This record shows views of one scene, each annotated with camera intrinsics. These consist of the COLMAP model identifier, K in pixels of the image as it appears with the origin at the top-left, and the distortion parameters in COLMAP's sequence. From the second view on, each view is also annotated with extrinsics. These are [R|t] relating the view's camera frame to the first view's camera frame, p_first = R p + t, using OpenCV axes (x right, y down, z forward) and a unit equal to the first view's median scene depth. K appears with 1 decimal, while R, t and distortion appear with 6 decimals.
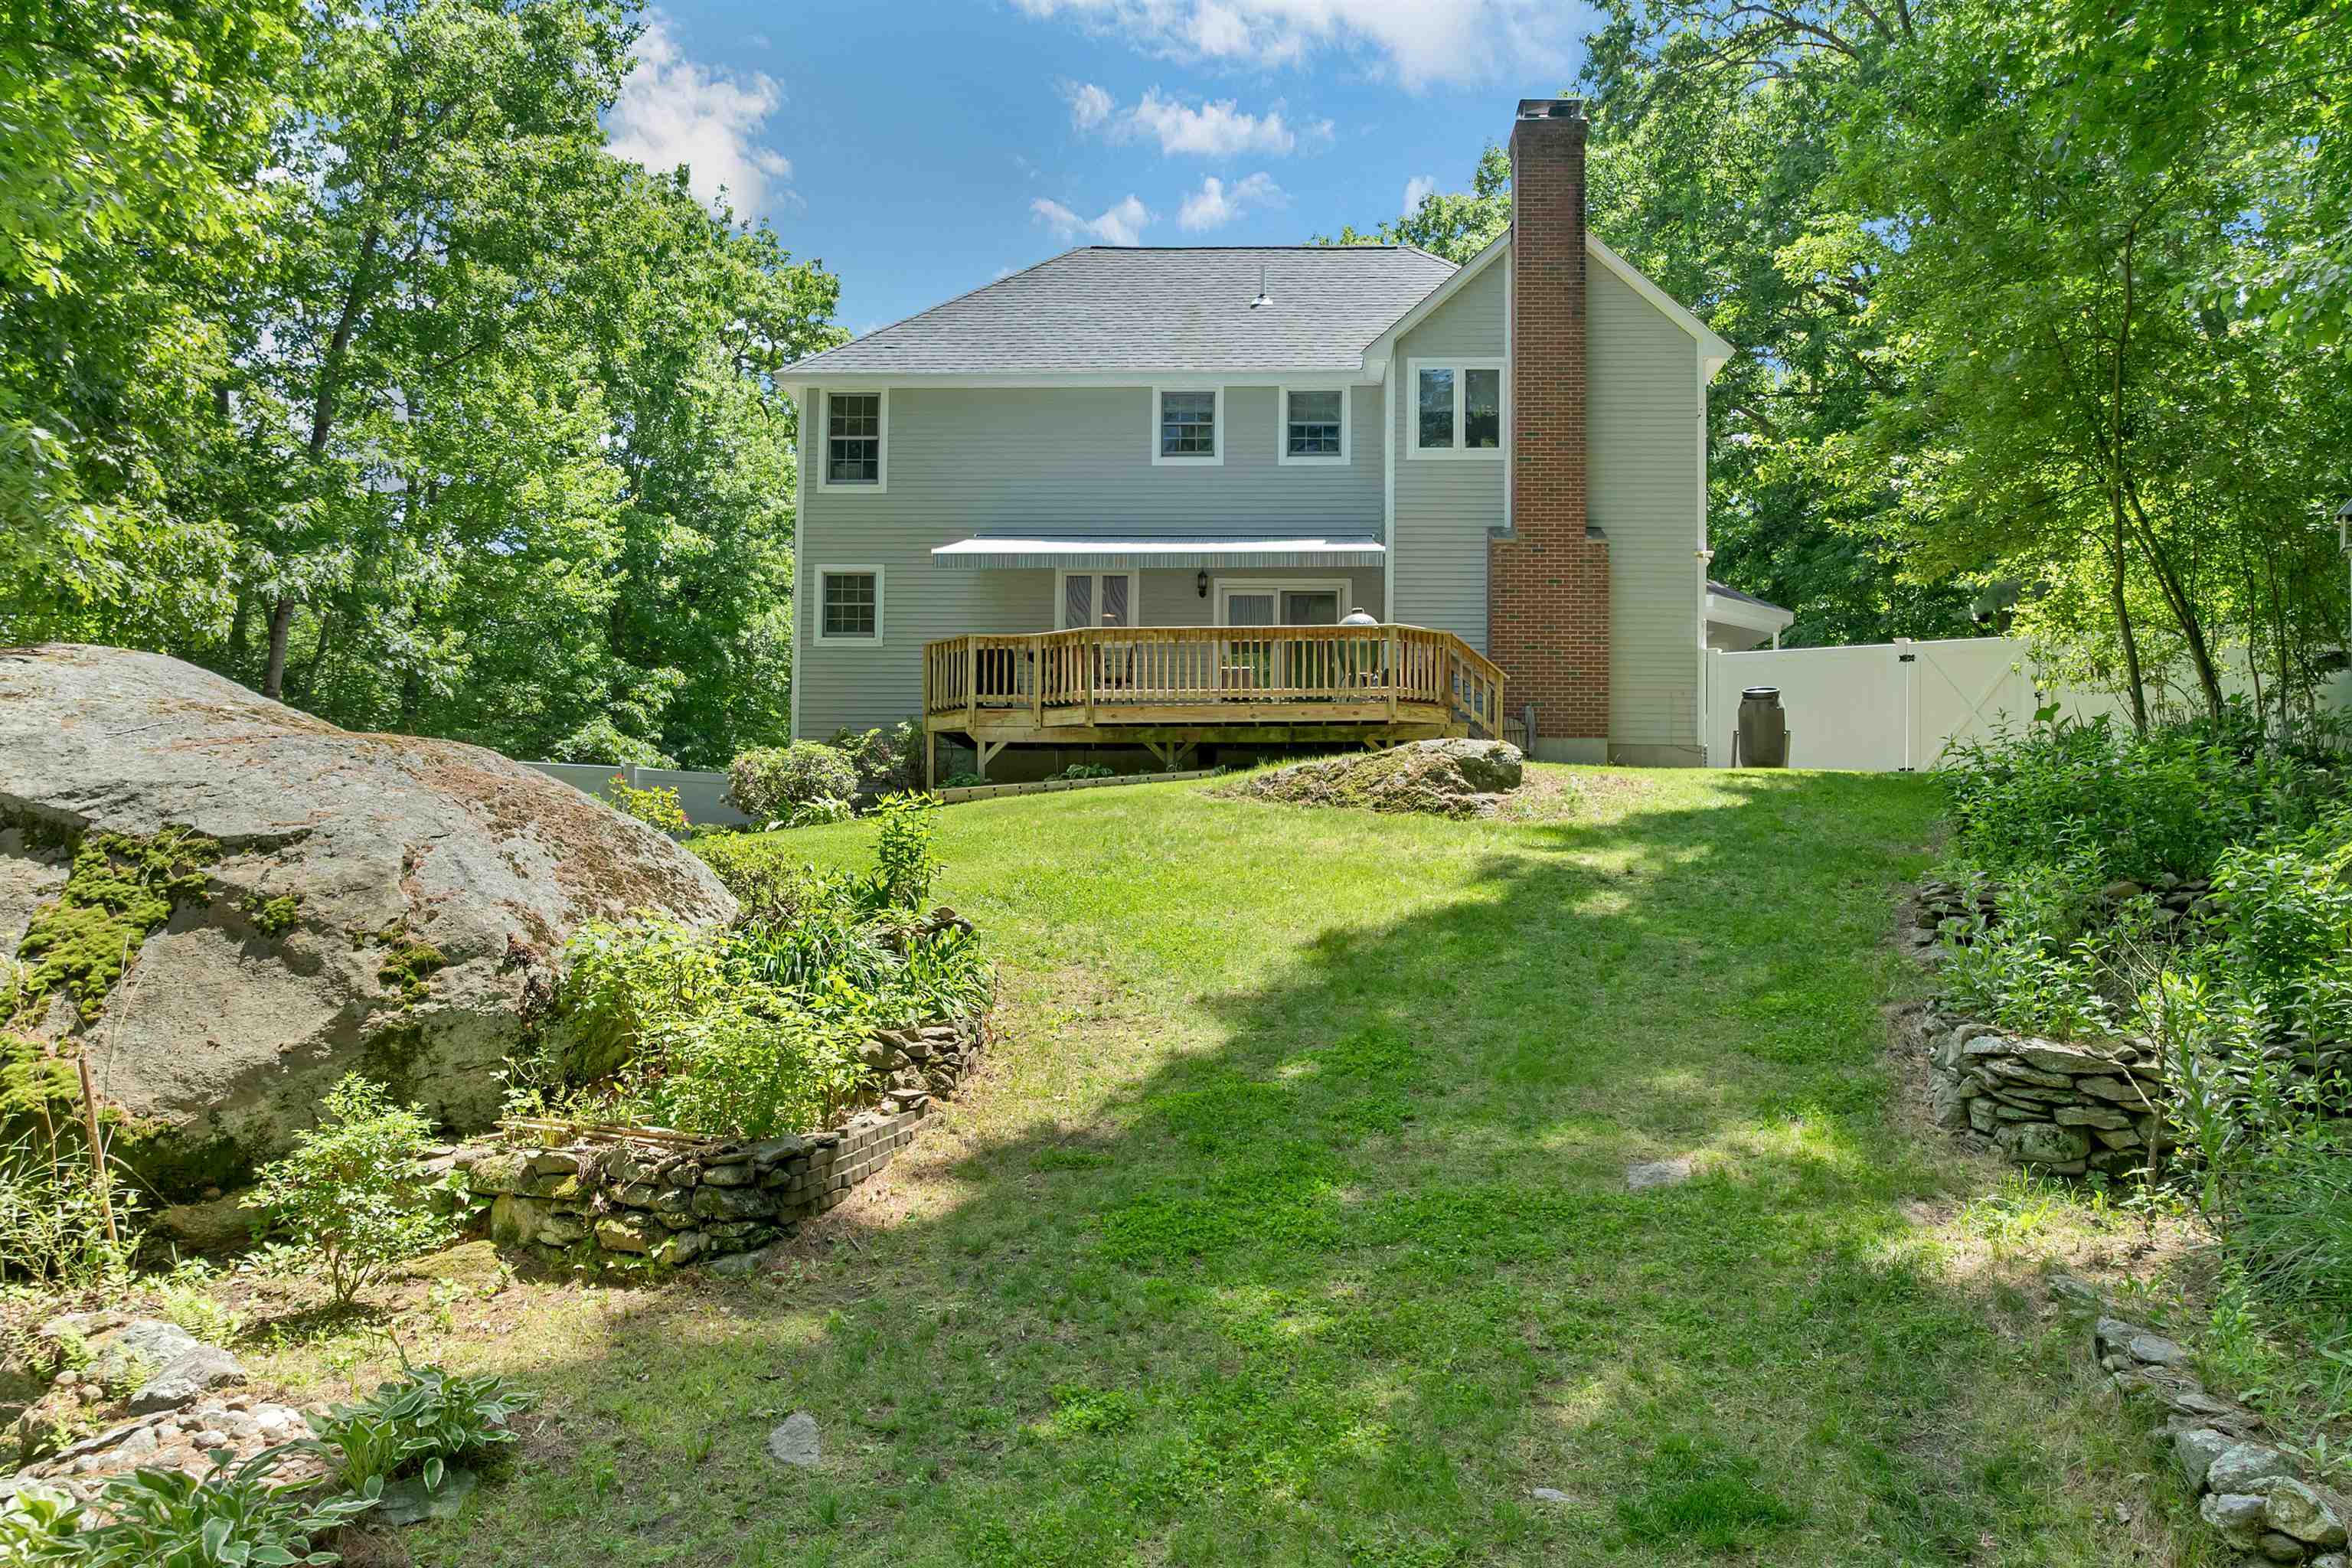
lens RADIAL K [[1700.0, 0, 1164.7], [0, 1700.0, 838.4], [0, 0, 1]] dist [-0.008068, -0.056701]
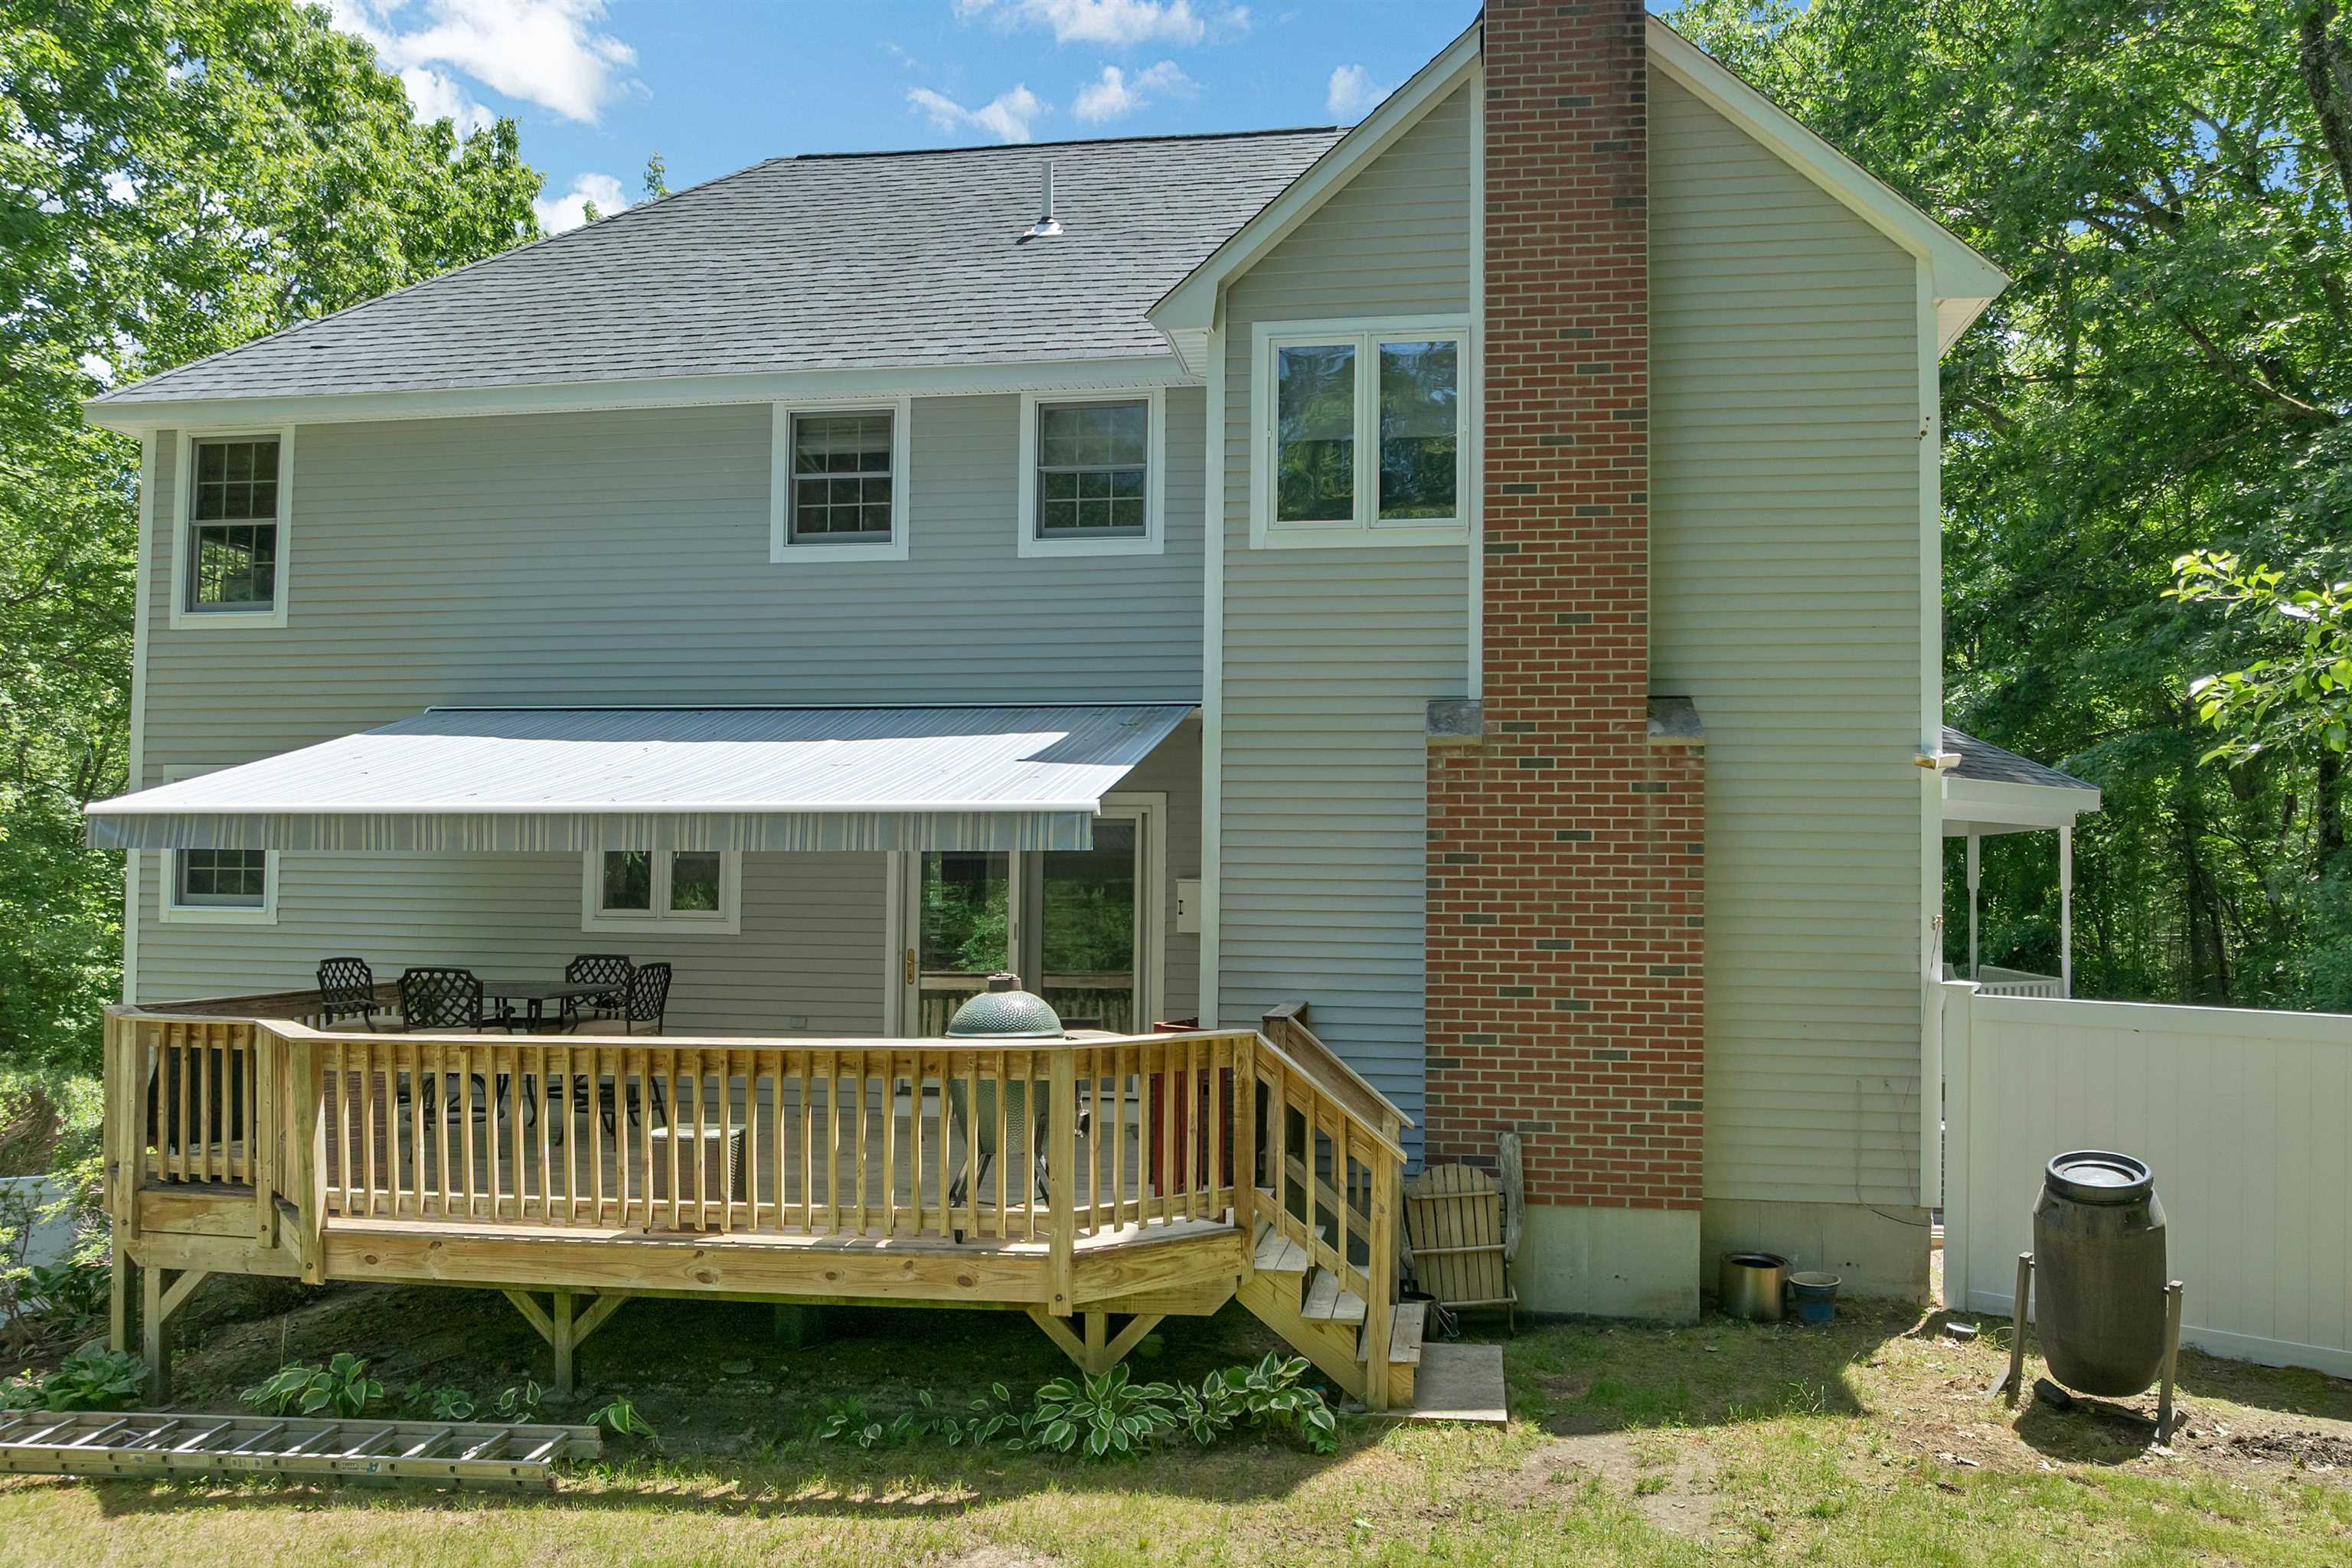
lens RADIAL K [[1700.0, 0, 1164.7], [0, 1700.0, 838.4], [0, 0, 1]] dist [-0.008068, -0.056701]
pose [[0.994246, -0.003343, -0.107071, 0.160294], [0.003237, 0.999994, -0.001167, -0.138953], [0.107074, 0.000814, 0.994251, 0.522953]]
